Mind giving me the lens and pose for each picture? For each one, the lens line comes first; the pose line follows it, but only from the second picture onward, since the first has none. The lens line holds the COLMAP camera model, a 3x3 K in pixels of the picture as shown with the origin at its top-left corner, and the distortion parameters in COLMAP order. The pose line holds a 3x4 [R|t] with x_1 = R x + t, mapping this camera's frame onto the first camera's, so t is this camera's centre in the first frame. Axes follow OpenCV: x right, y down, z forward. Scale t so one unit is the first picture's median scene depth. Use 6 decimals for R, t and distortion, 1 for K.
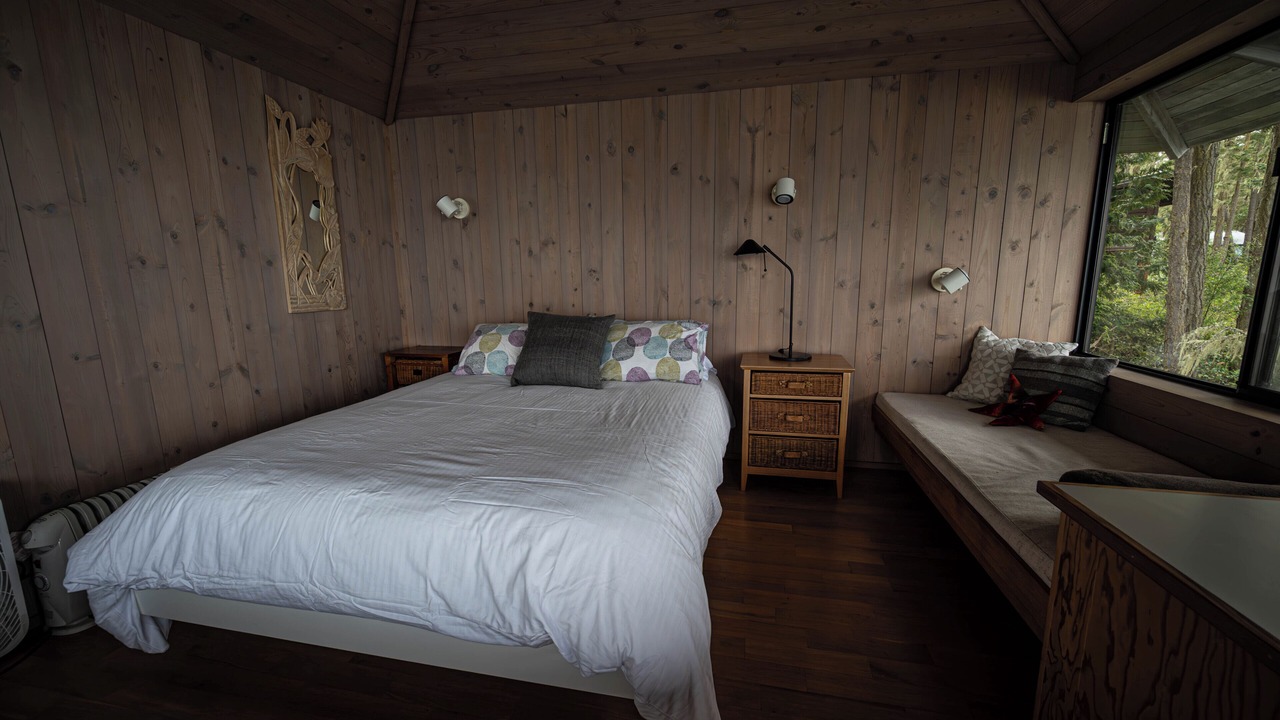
lens RADIAL K [[513.6, 0, 640.8], [0, 513.6, 361.9], [0, 0, 1]] dist [-0.000401, -0.000007]
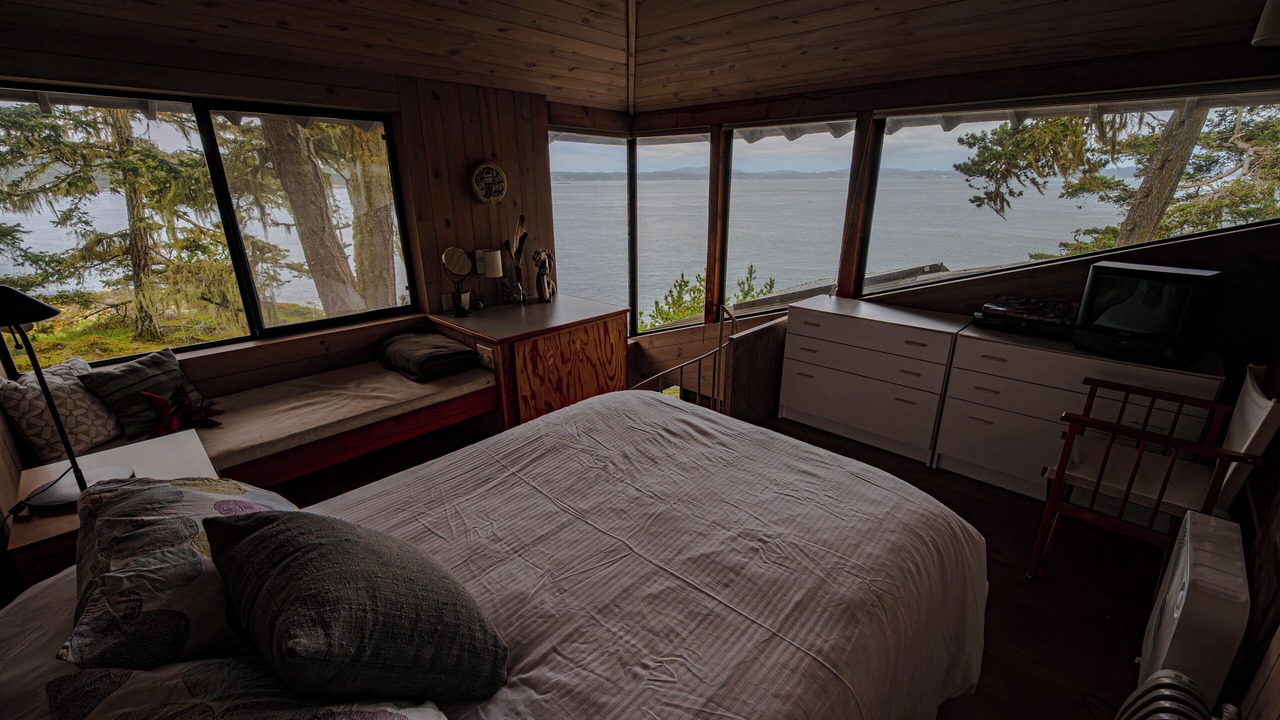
lens RADIAL K [[513.6, 0, 641.5], [0, 513.6, 355.4], [0, 0, 1]] dist [-0.000401, -0.000007]
pose [[-0.860839, -0.148905, 0.486604, -0.689110], [0.098038, 0.889788, 0.445720, -0.479121], [-0.499344, 0.431399, -0.751366, 1.576342]]
